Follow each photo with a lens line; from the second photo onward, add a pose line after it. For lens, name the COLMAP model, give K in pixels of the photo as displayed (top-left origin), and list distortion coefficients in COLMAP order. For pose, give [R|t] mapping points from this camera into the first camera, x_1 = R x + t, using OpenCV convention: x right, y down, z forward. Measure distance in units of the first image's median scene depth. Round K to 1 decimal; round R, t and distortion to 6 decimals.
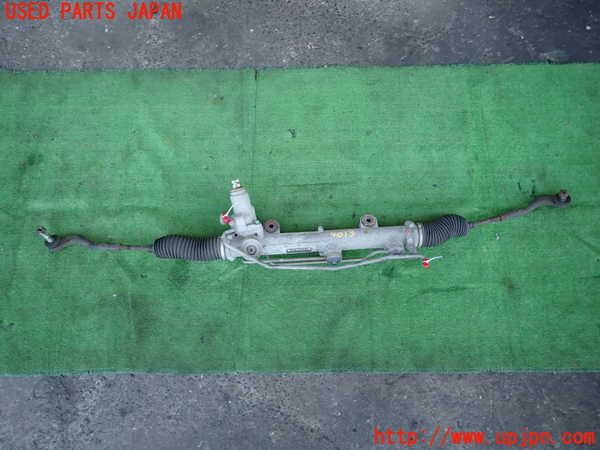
lens RADIAL K [[444.1, 0, 300.0], [0, 444.1, 225.0], [0, 0, 1]] dist [0.008331, 0.000055]
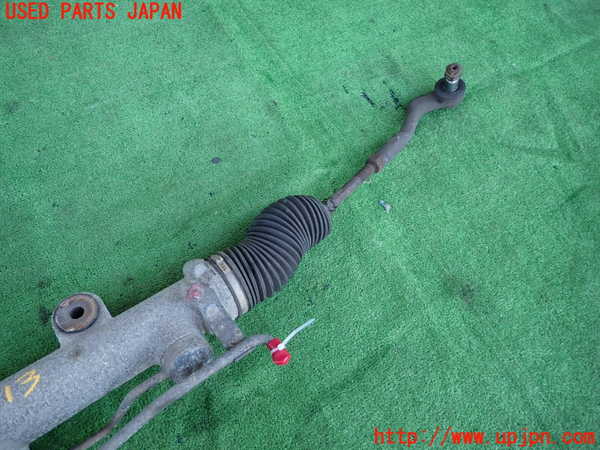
lens RADIAL K [[444.1, 0, 300.0], [0, 444.1, 225.0], [0, 0, 1]] dist [0.008331, 0.000055]
pose [[0.832206, -0.414274, 0.368525, 0.198058], [0.449500, 0.893213, -0.010968, 0.009516], [-0.324627, 0.174780, 0.929553, 0.620733]]
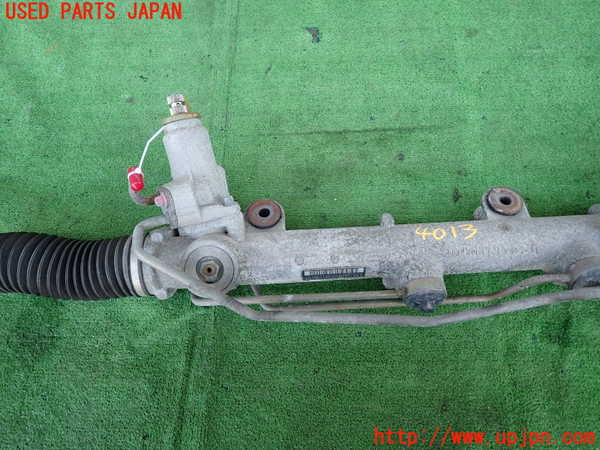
lens RADIAL K [[444.1, 0, 300.0], [0, 444.1, 225.0], [0, 0, 1]] dist [0.008331, 0.000055]
pose [[0.999890, 0.006510, -0.013340, -0.026616], [-0.007667, 0.996038, -0.088602, 0.048721], [0.012710, 0.088695, 0.995978, 0.593486]]
